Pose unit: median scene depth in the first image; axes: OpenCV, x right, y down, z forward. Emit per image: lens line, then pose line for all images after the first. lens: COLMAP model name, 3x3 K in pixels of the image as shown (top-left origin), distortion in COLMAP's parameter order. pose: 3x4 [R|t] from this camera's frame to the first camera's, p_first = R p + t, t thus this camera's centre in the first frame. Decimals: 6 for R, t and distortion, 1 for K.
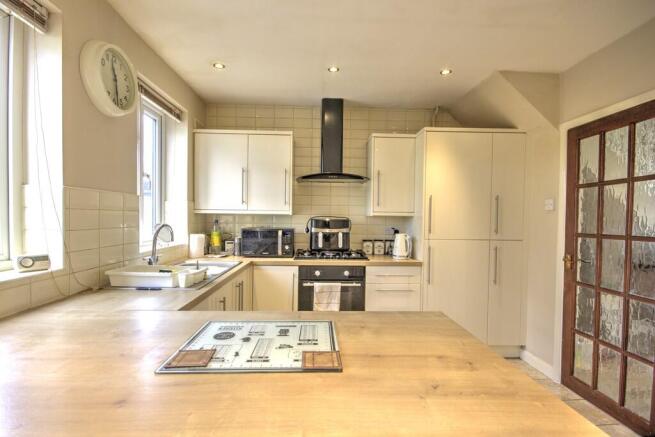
lens RADIAL K [[309.5, 0, 325.8], [0, 309.5, 222.8], [0, 0, 1]] dist [-0.001997, -0.000629]
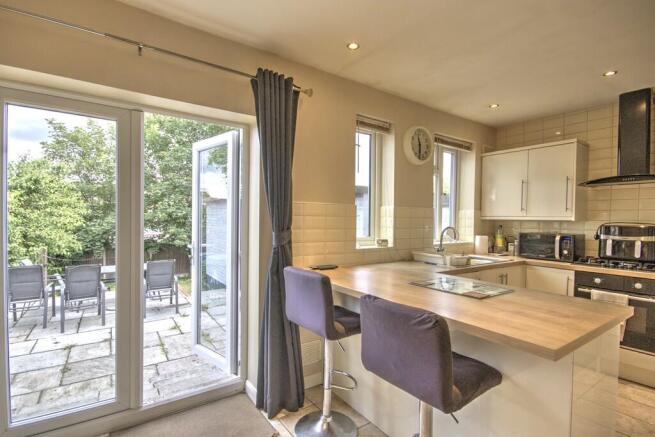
lens RADIAL K [[309.5, 0, 325.8], [0, 309.5, 222.8], [0, 0, 1]] dist [-0.001997, -0.000629]
pose [[0.545848, 0.007890, -0.837847, 0.305331], [-0.023090, 0.999718, -0.005628, 0.005307], [0.837566, 0.022418, 0.545876, -0.243198]]
